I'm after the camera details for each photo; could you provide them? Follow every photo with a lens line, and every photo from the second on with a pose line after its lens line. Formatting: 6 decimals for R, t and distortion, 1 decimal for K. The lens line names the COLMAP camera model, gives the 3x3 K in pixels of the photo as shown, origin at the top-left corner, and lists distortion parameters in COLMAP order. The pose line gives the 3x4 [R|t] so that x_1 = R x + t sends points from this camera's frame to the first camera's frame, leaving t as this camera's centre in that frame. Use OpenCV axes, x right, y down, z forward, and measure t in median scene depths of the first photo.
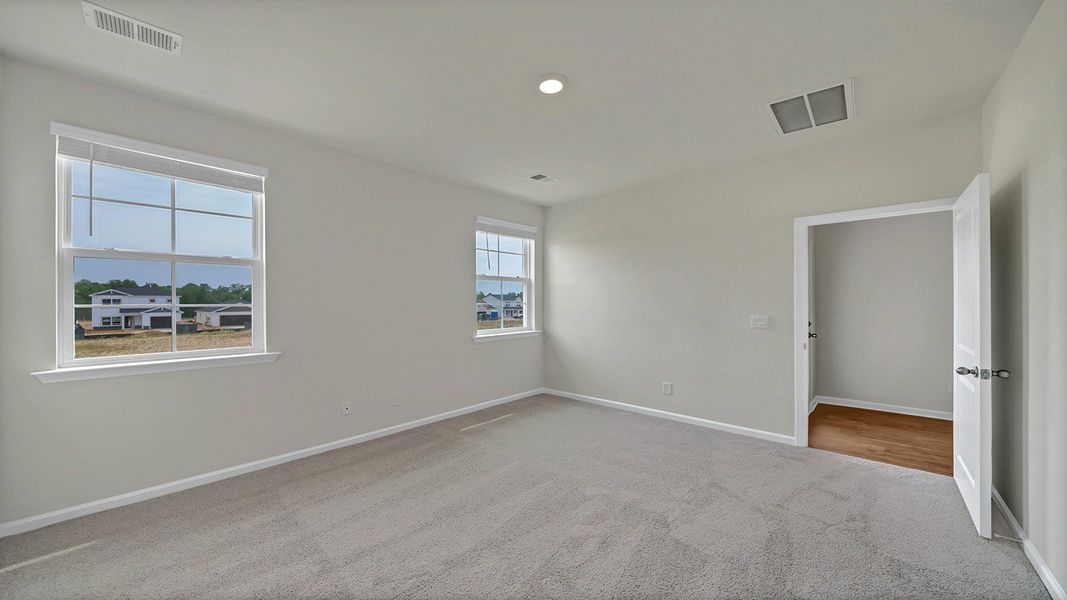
lens RADIAL K [[377.6, 0, 533.5], [0, 377.6, 300.0], [0, 0, 1]] dist [-0.000738, -0.000041]
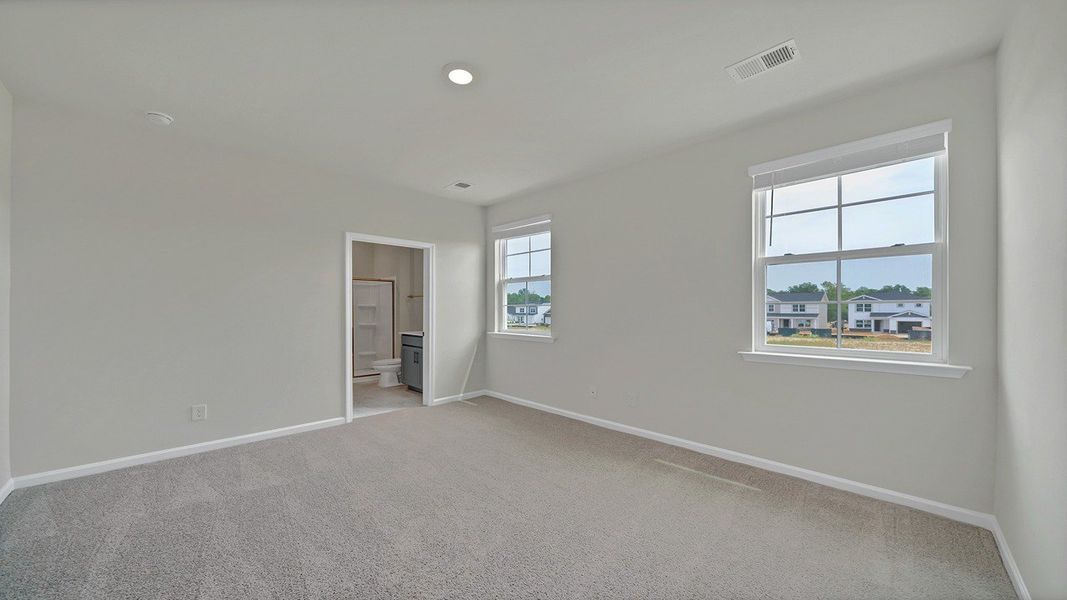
lens RADIAL K [[398.1, 0, 533.5], [0, 398.1, 300.0], [0, 0, 1]] dist [0.000003, -0.000035]
pose [[-0.036711, -0.011129, -0.999264, 0.076408], [-0.001272, 0.999938, -0.011090, 0.000687], [0.999325, 0.000864, -0.036723, 0.084103]]
